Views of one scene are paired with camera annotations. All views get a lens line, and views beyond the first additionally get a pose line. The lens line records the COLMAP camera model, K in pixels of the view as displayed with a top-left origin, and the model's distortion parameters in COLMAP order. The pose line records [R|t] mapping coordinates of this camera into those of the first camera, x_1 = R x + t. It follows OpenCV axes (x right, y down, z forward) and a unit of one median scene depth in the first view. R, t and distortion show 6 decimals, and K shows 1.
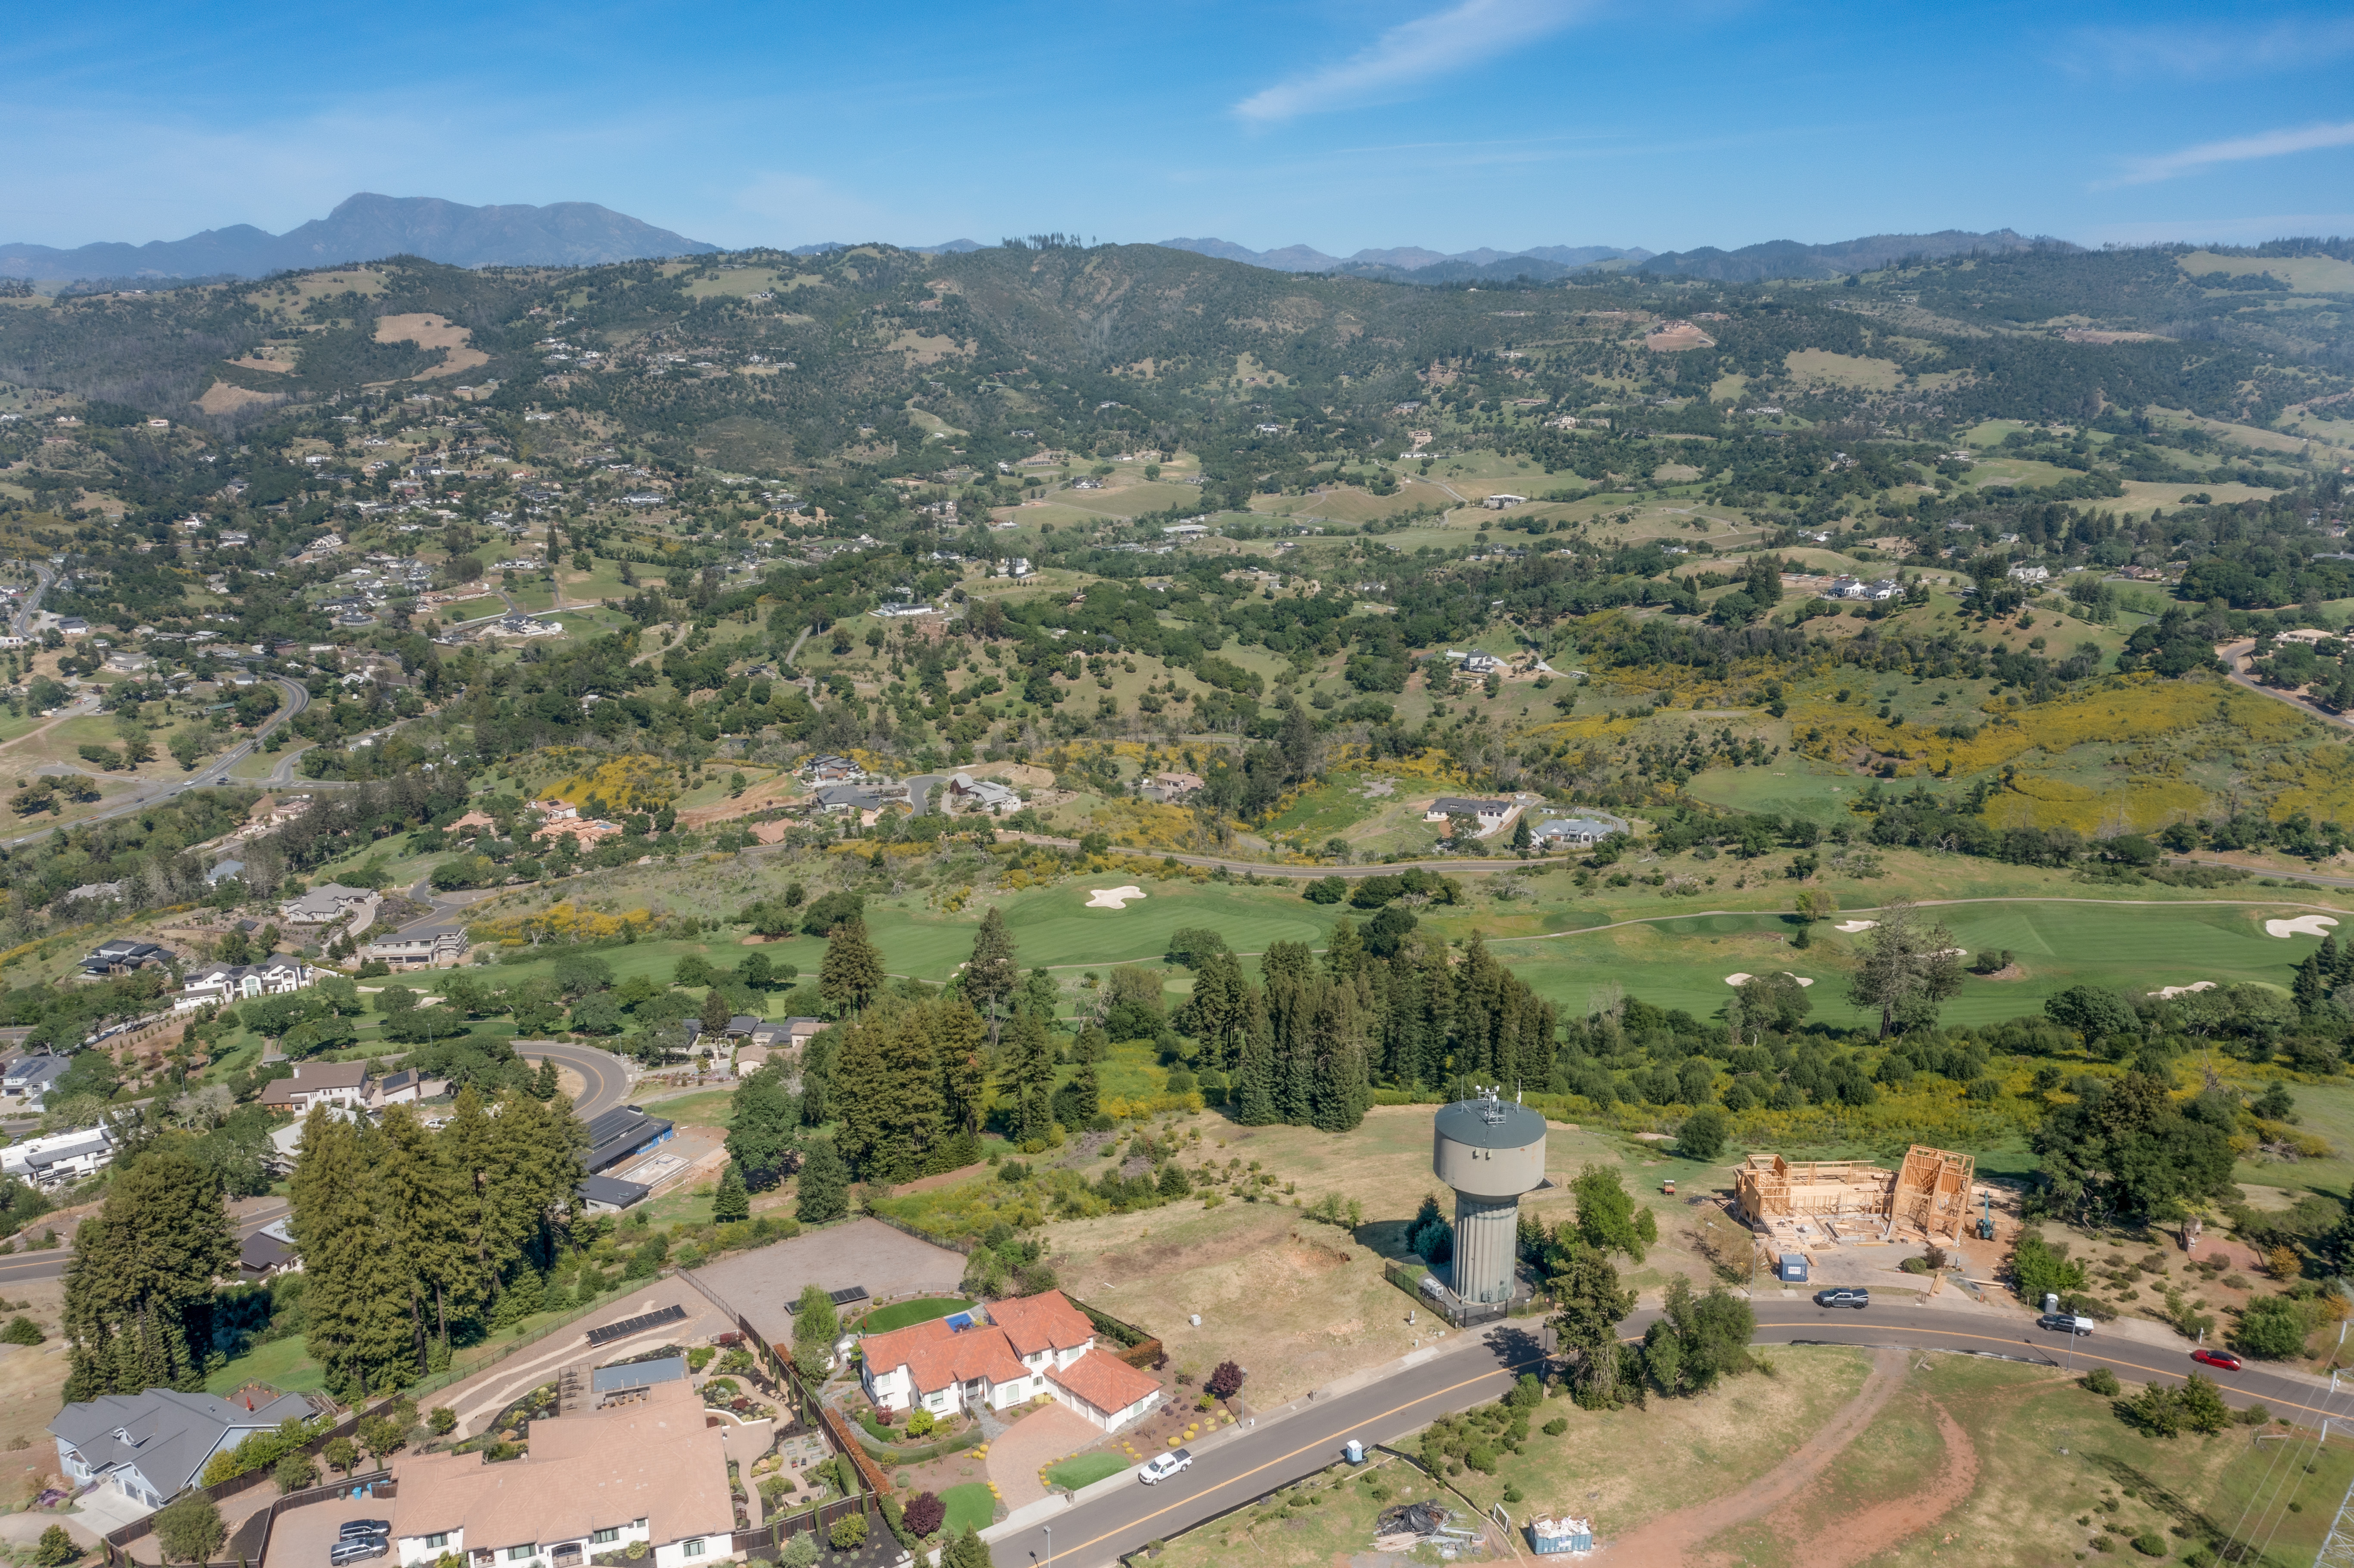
lens RADIAL K [[1850.2, 0, 1178.0], [0, 1850.2, 785.5], [0, 0, 1]] dist [-0.022802, 0.009708]
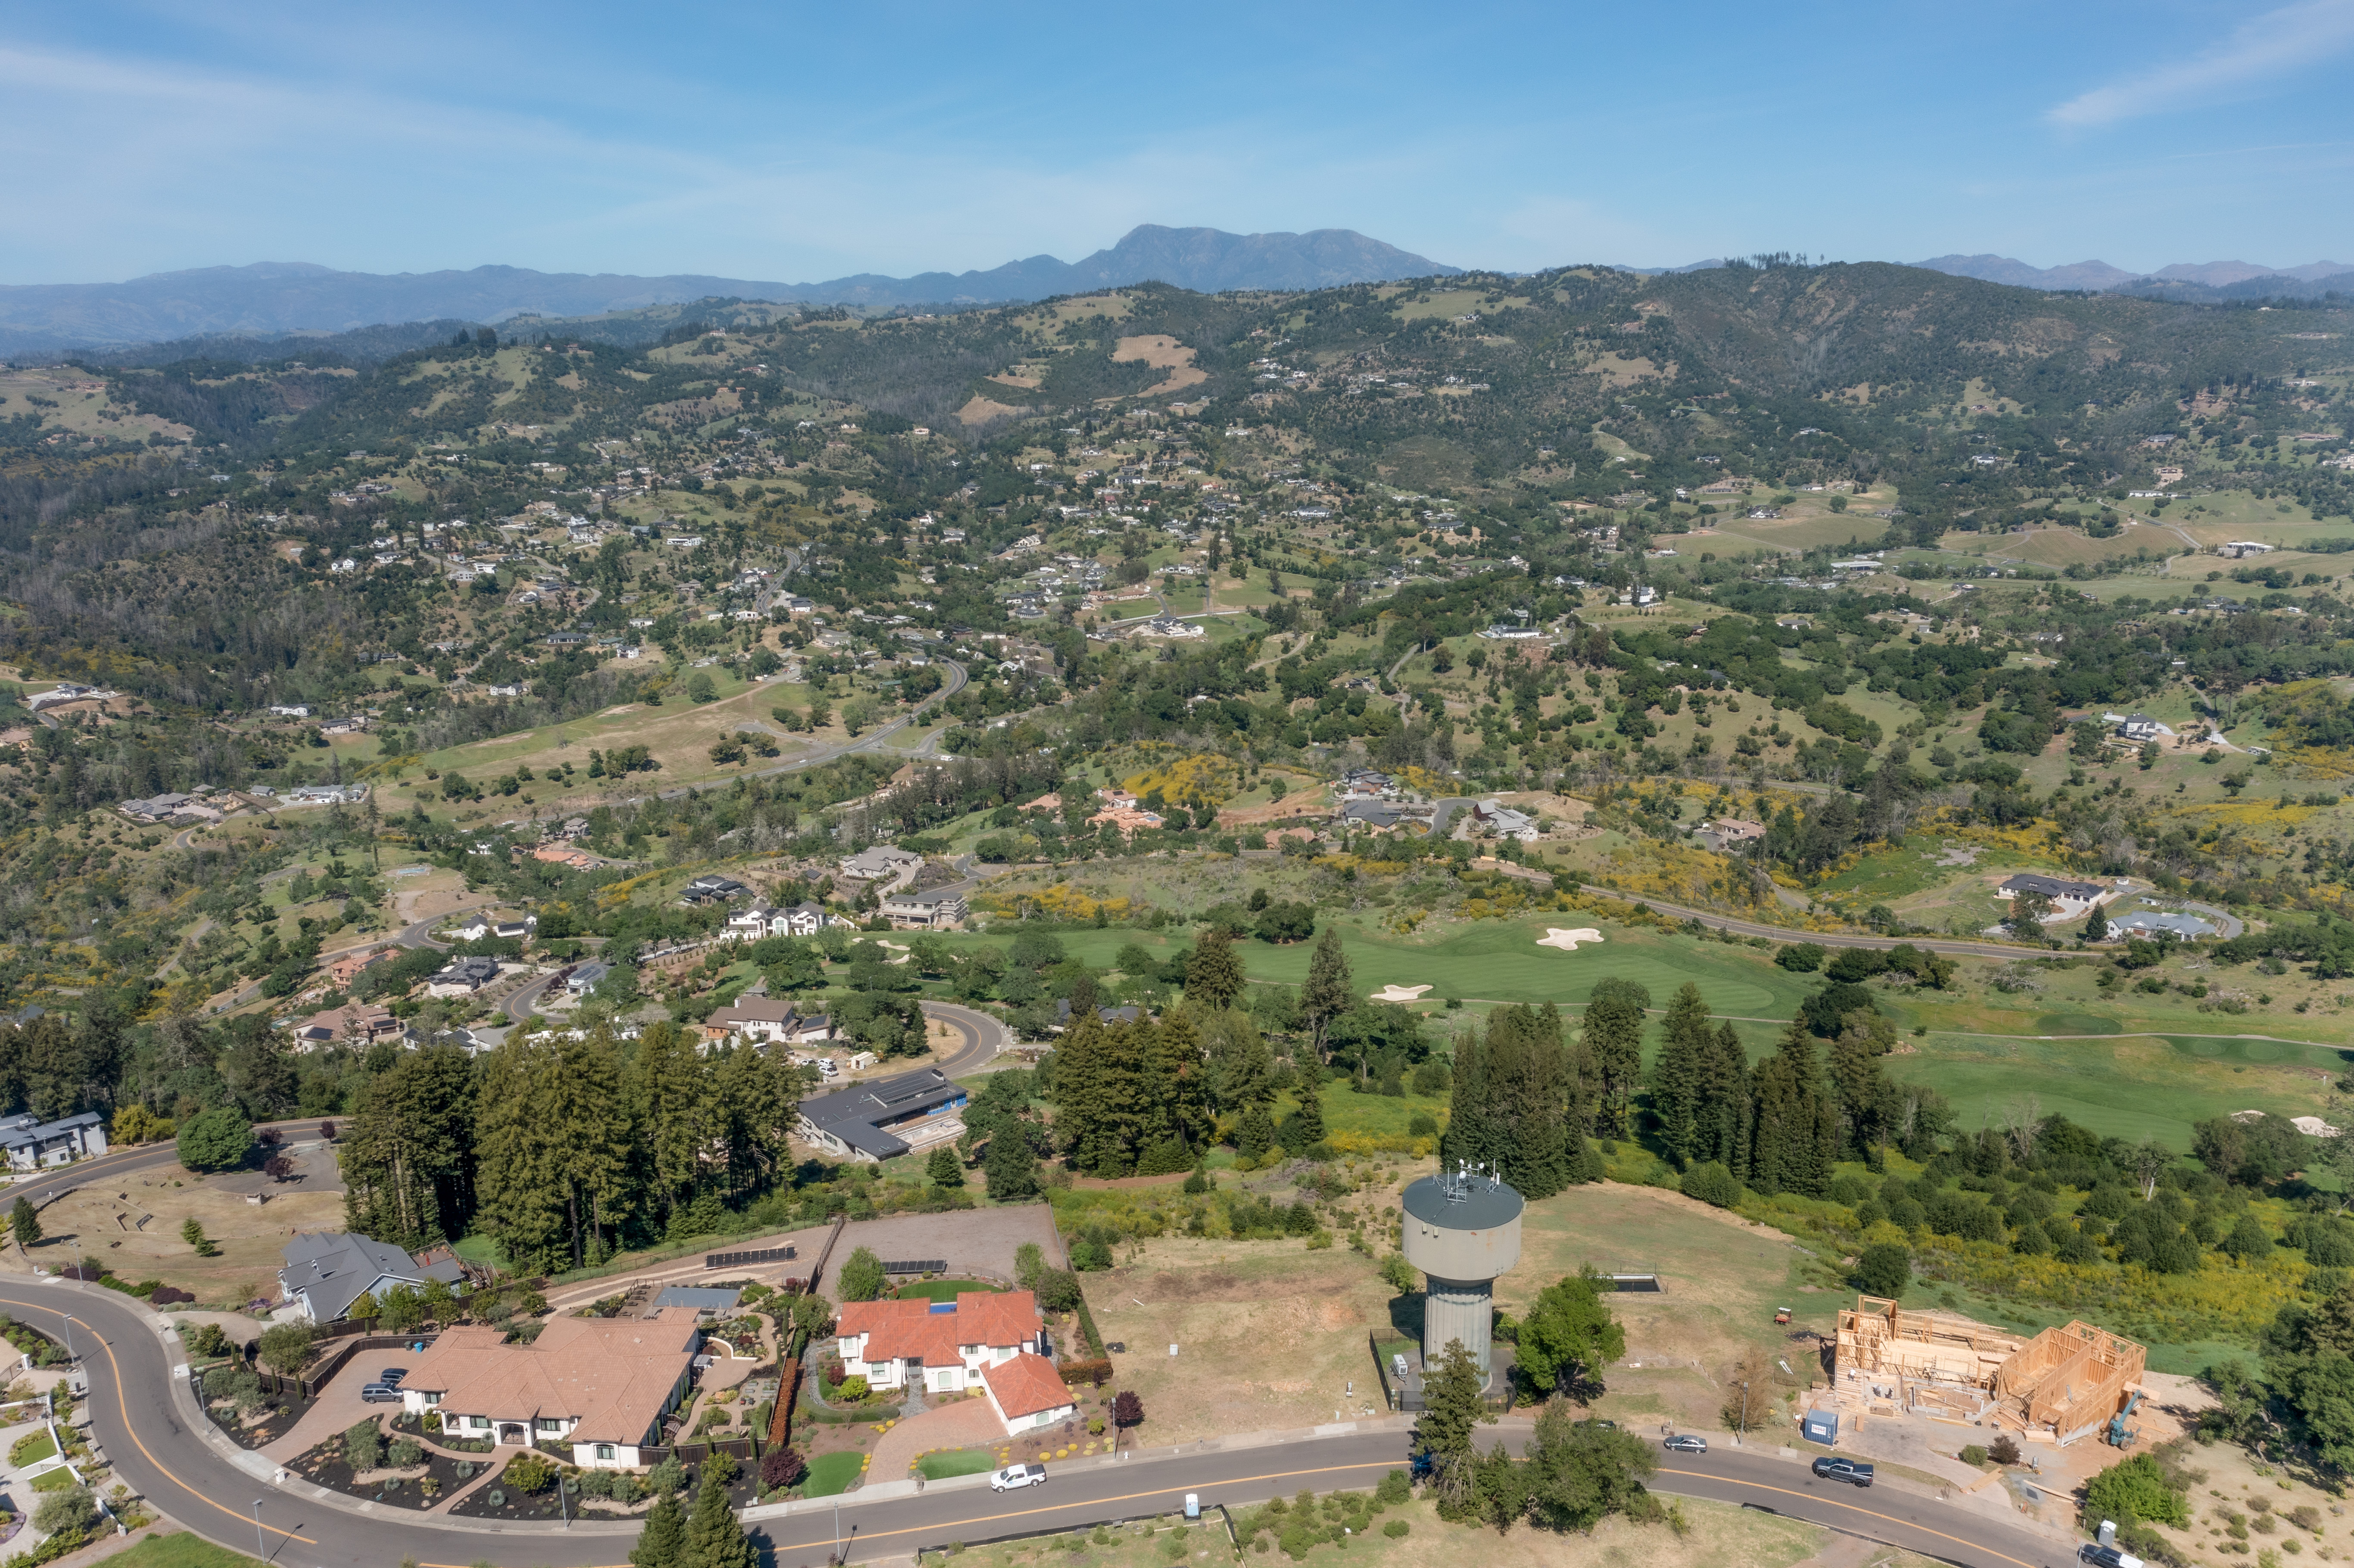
lens RADIAL K [[1850.2, 0, 1179.5], [0, 1850.2, 781.6], [0, 0, 1]] dist [-0.022802, 0.009708]
pose [[0.926125, 0.085858, -0.367315, 0.046919], [-0.090667, 0.995873, 0.004178, -0.002433], [0.366157, 0.029434, 0.930087, 0.009631]]
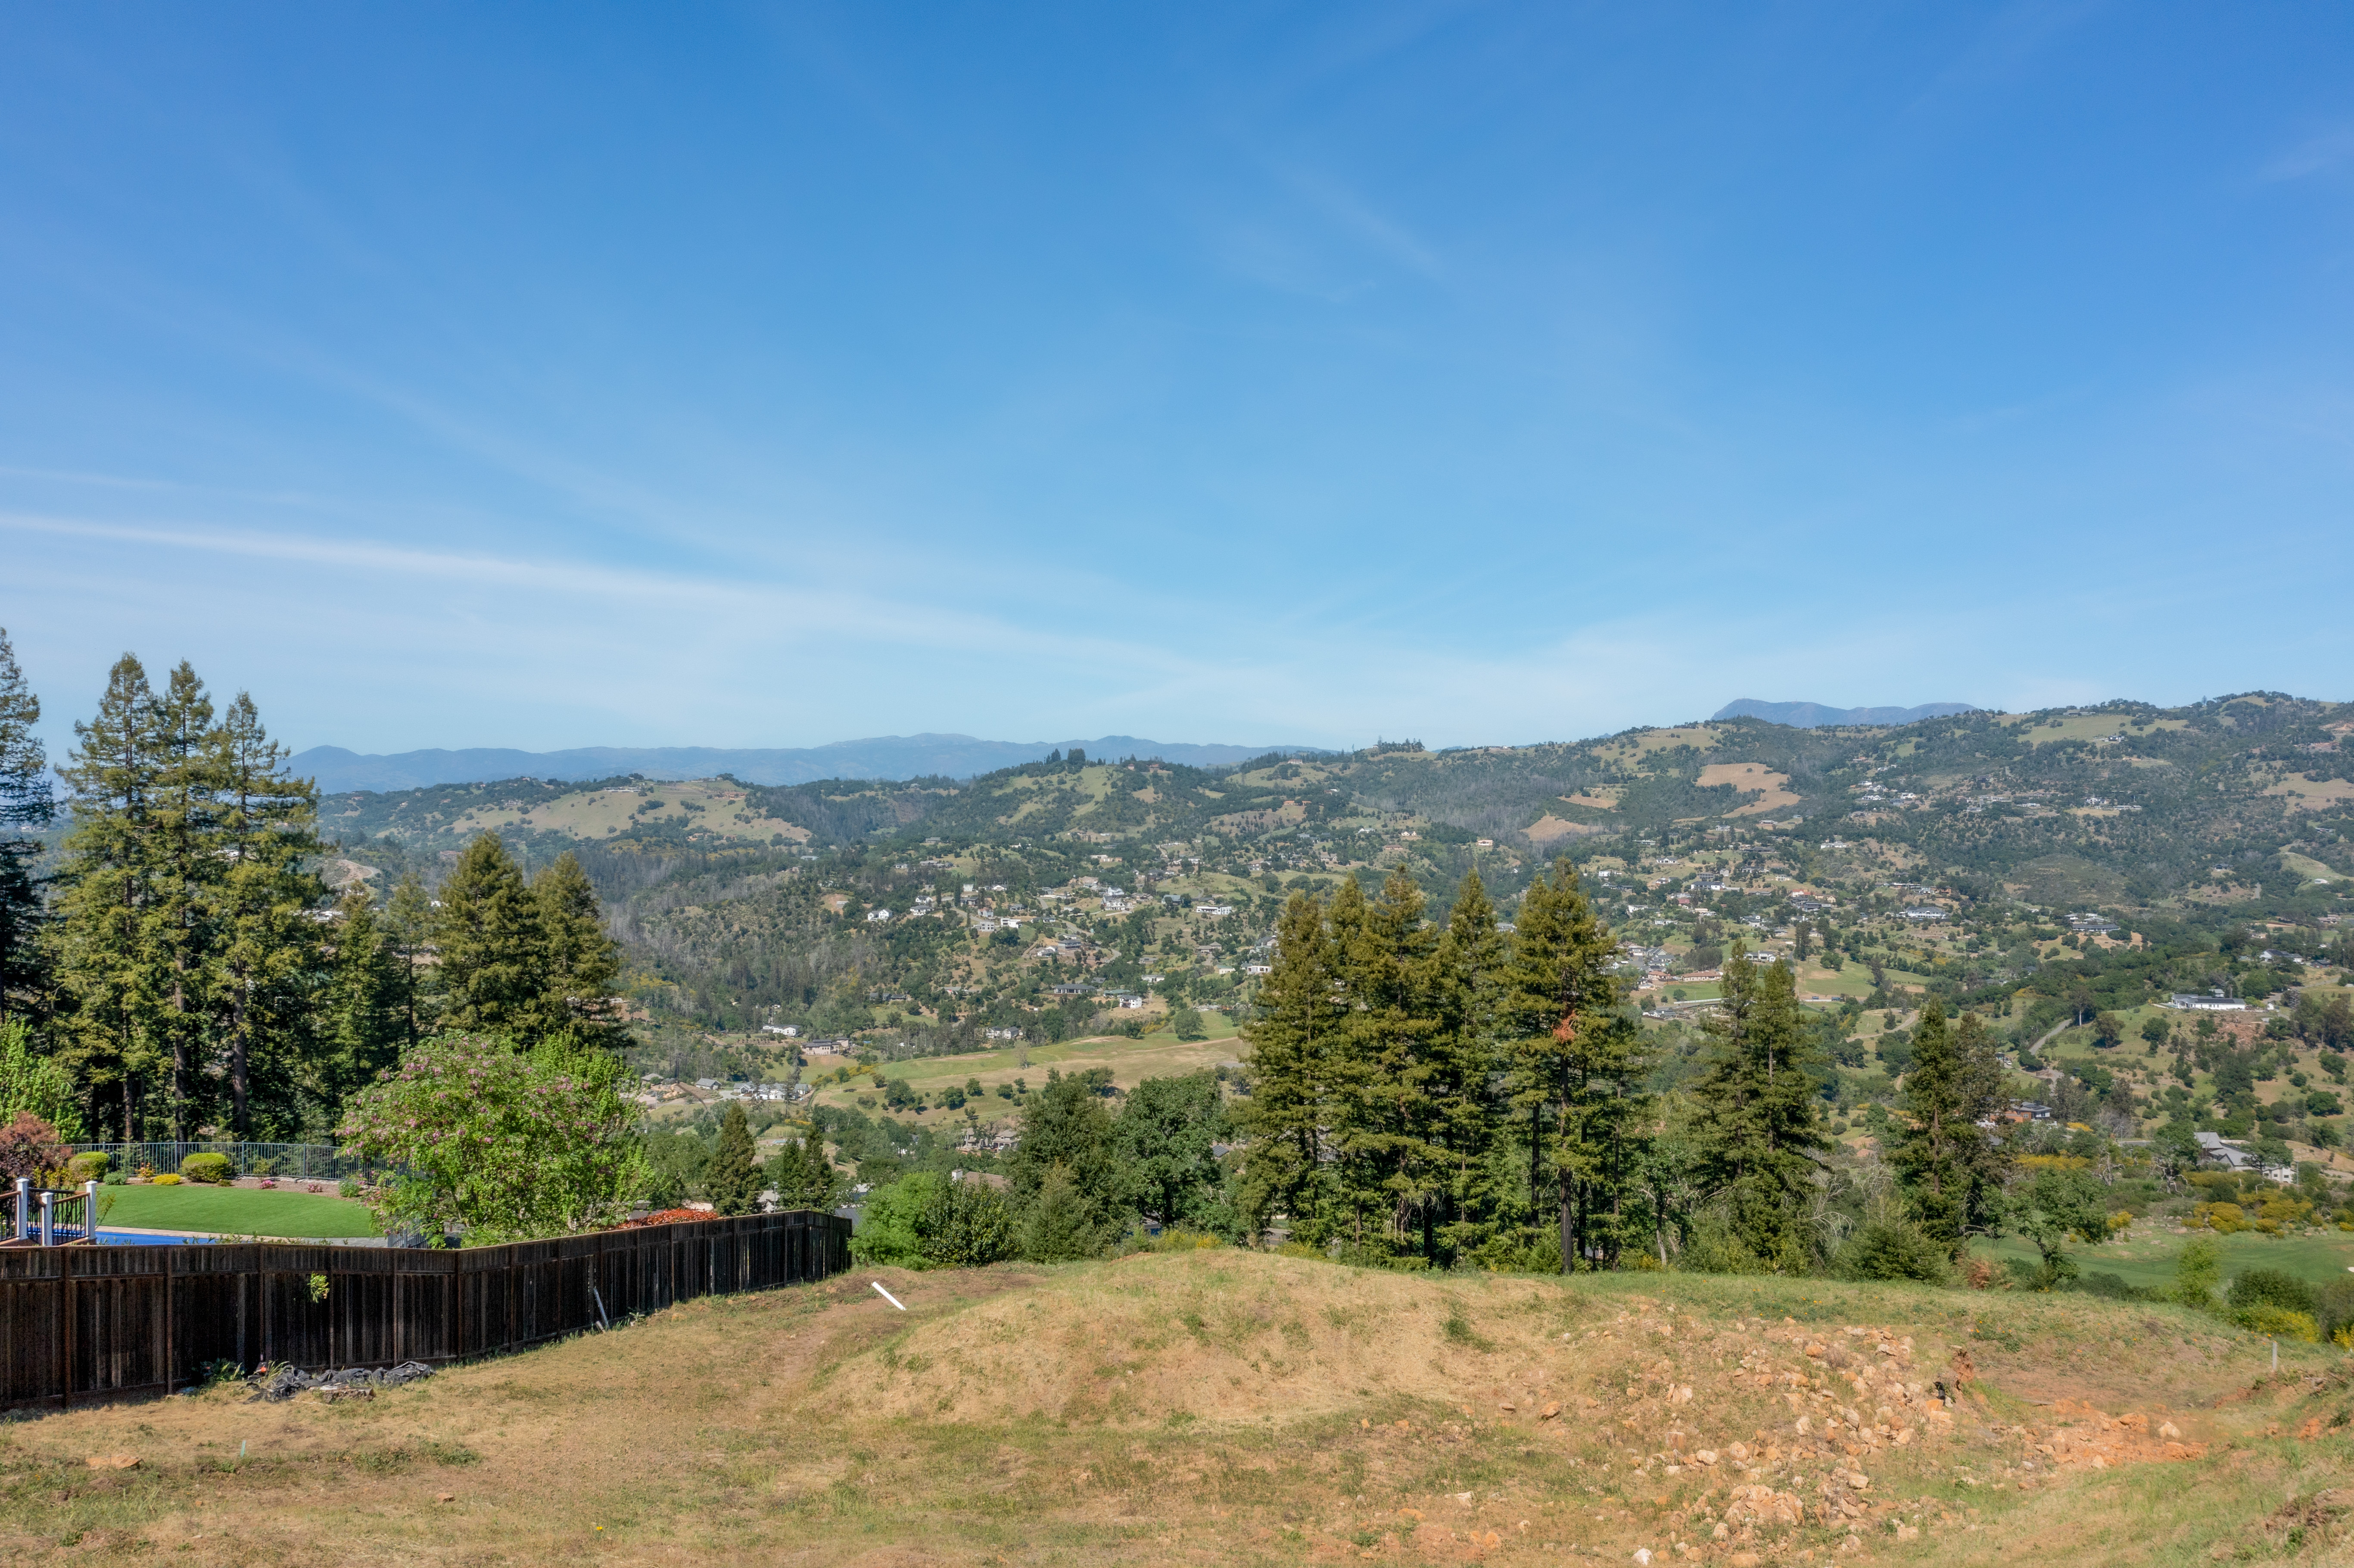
lens RADIAL K [[1850.2, 0, 1173.6], [0, 1850.2, 785.1], [0, 0, 1]] dist [-0.022802, 0.009708]
pose [[0.762725, 0.001485, -0.646721, 0.013775], [-0.174231, 0.963496, -0.203271, 0.036497], [0.622811, 0.267718, 0.735142, 0.125363]]
